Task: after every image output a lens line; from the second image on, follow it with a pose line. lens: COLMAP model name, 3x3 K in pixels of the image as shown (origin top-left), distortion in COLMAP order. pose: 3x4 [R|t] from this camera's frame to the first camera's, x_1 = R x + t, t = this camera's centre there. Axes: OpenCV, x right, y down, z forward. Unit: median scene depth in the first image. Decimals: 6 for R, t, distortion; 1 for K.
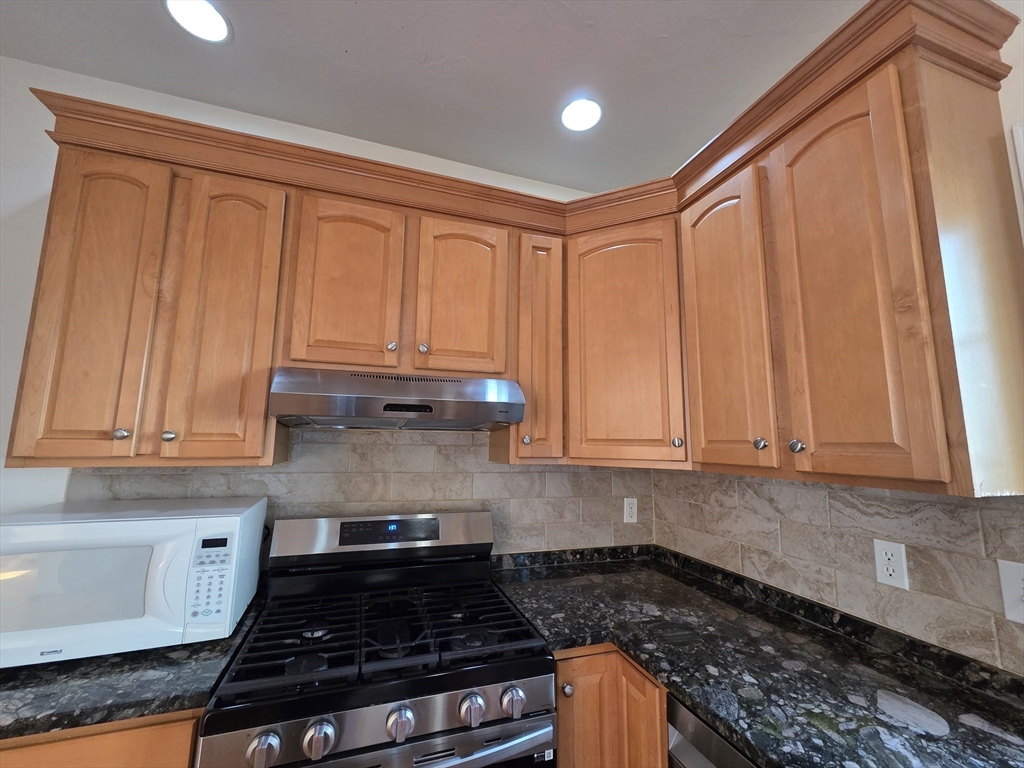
lens RADIAL K [[405.2, 0, 512.0], [0, 405.2, 384.0], [0, 0, 1]] dist [0.000370, -0.000250]
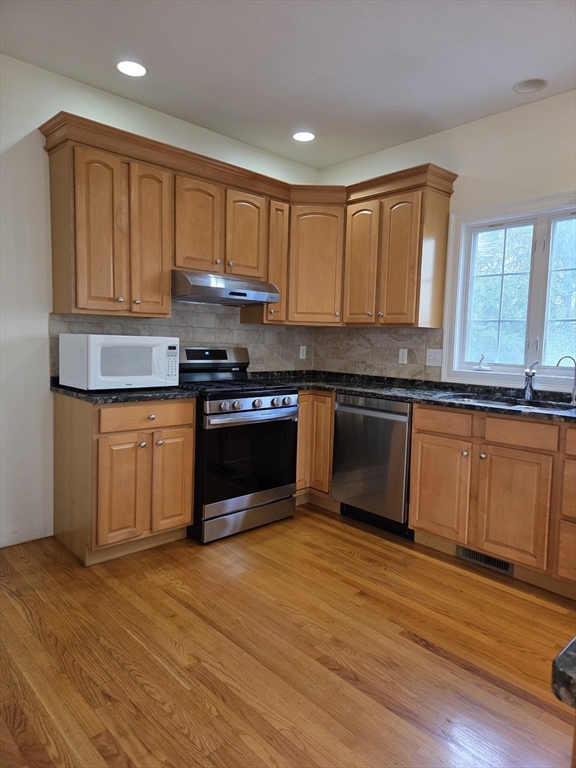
lens RADIAL K [[516.0, 0, 288.0], [0, 516.0, 384.0], [0, 0, 1]] dist [0.068666, -0.000924]
pose [[0.908870, -0.024640, 0.416351, -1.005379], [-0.073550, 0.973141, 0.218145, -0.083898], [-0.410543, -0.228888, 0.882646, -1.461830]]
